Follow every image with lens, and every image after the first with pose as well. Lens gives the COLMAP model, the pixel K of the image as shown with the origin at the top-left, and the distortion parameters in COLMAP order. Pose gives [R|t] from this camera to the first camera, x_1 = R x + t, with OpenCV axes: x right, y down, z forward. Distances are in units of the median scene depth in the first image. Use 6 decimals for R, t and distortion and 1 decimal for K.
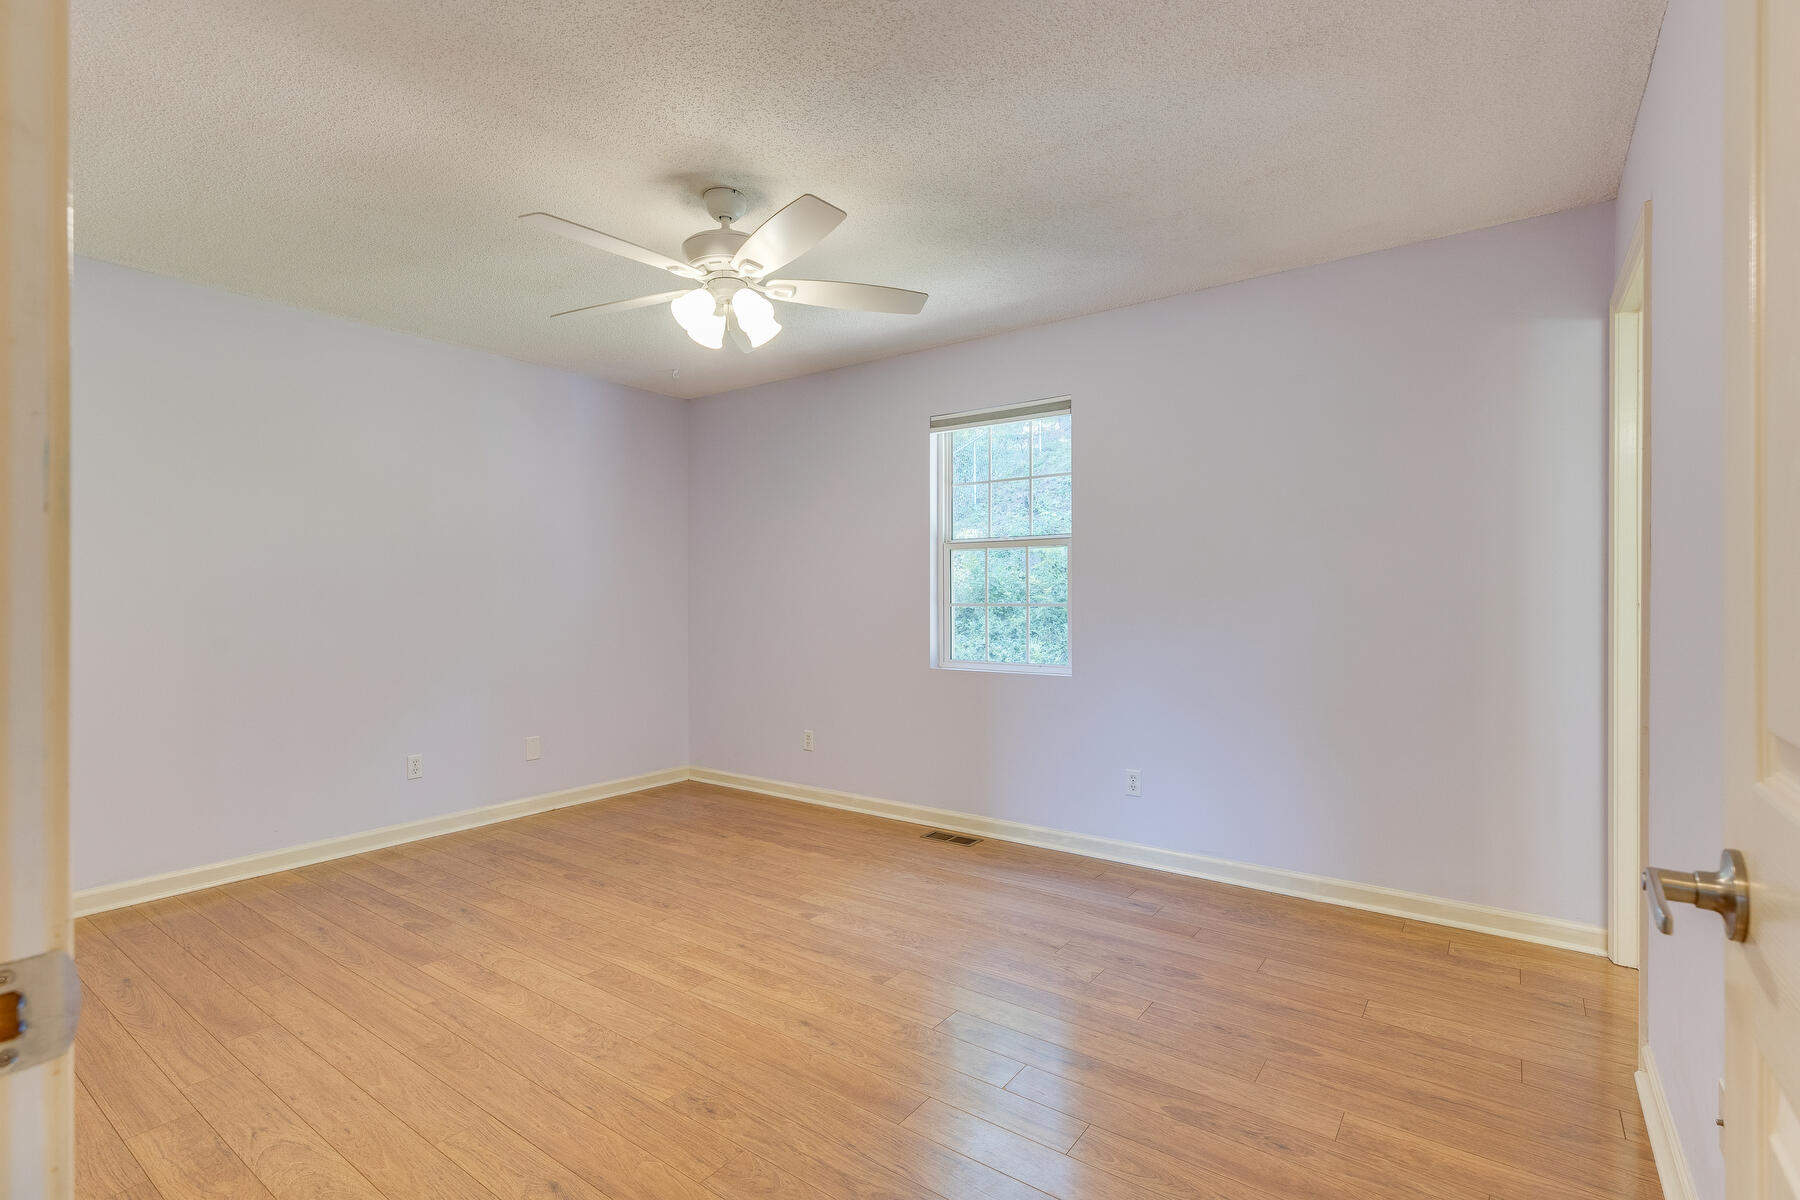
lens RADIAL K [[817.8, 0, 902.2], [0, 817.8, 598.7], [0, 0, 1]] dist [0.008879, 0.000716]
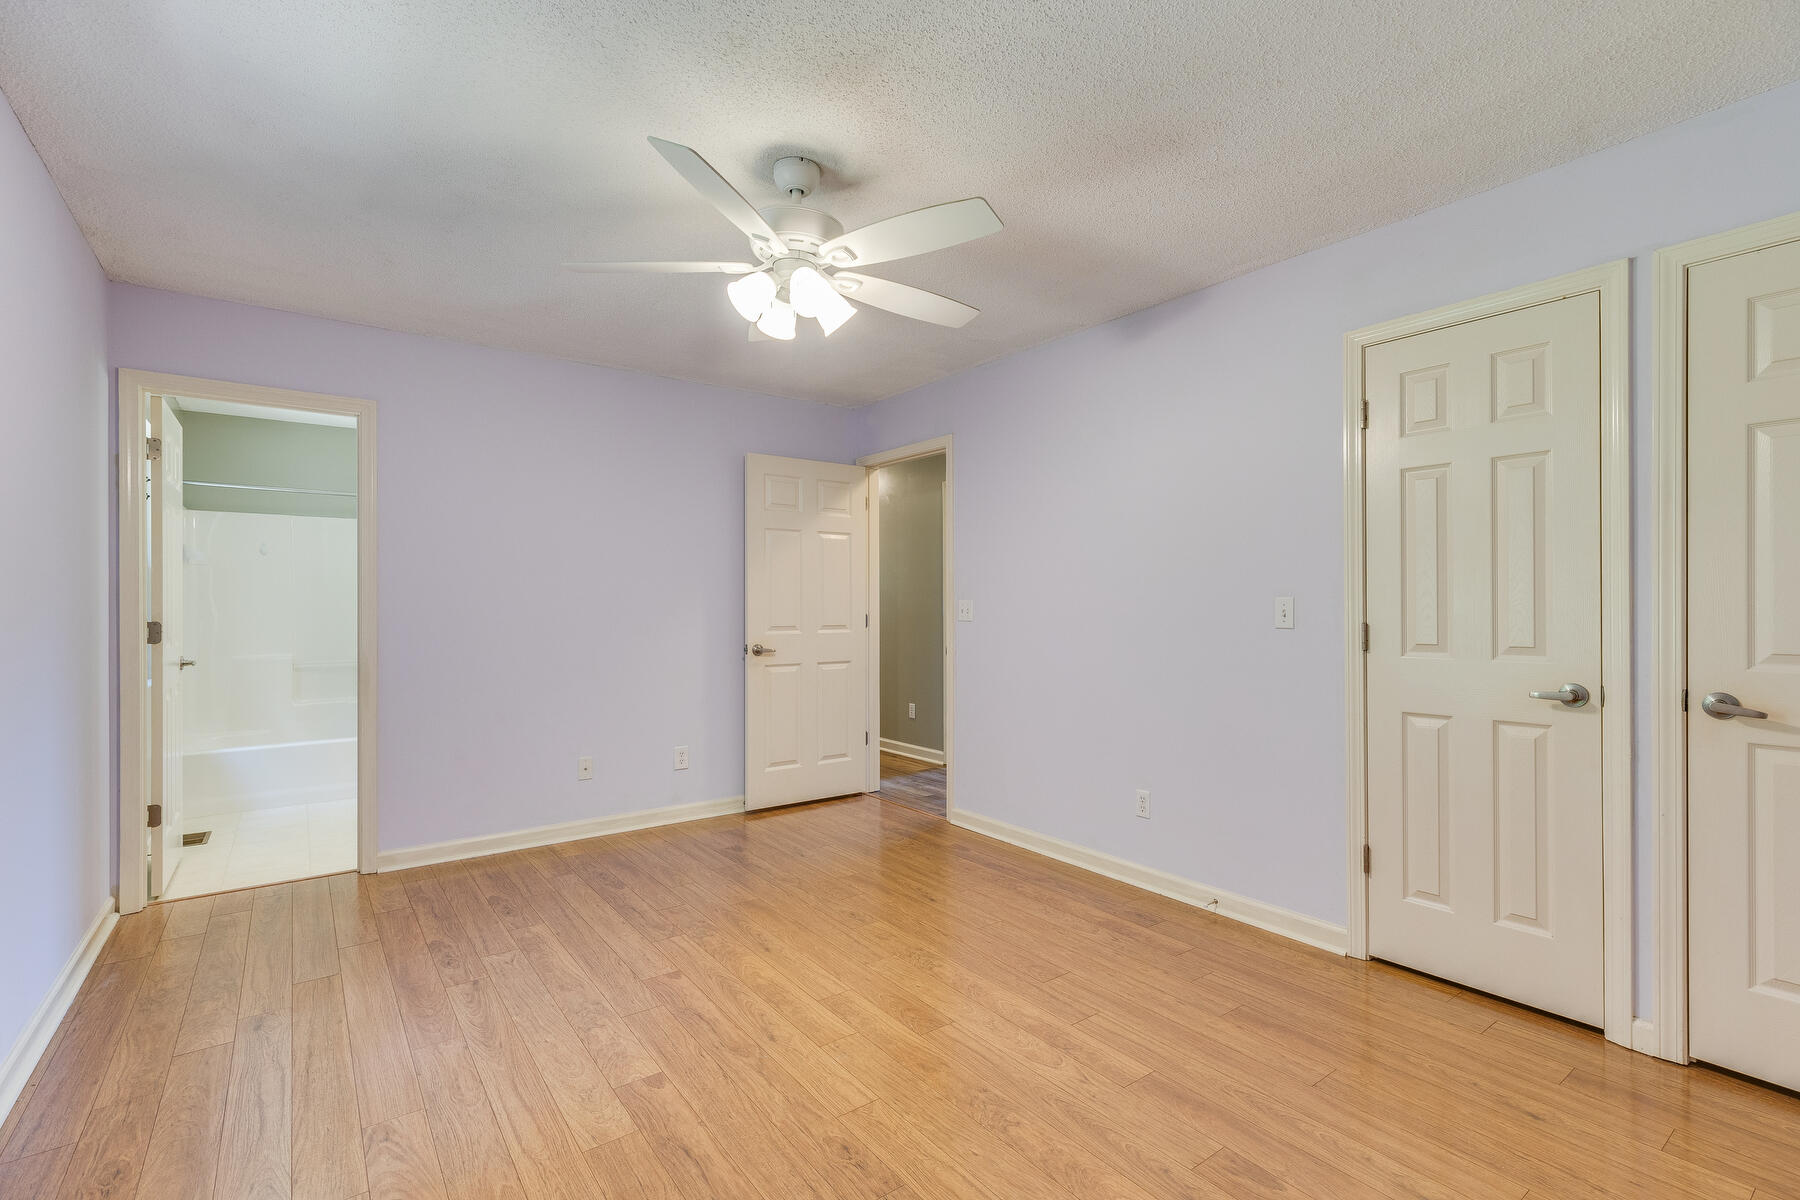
lens RADIAL K [[817.8, 0, 897.8], [0, 817.8, 604.4], [0, 0, 1]] dist [0.008879, 0.000716]
pose [[-0.952815, 0.007134, 0.303468, -0.635095], [0.006542, 0.999974, -0.002966, -0.007343], [-0.303481, -0.000841, -0.952837, 1.952747]]
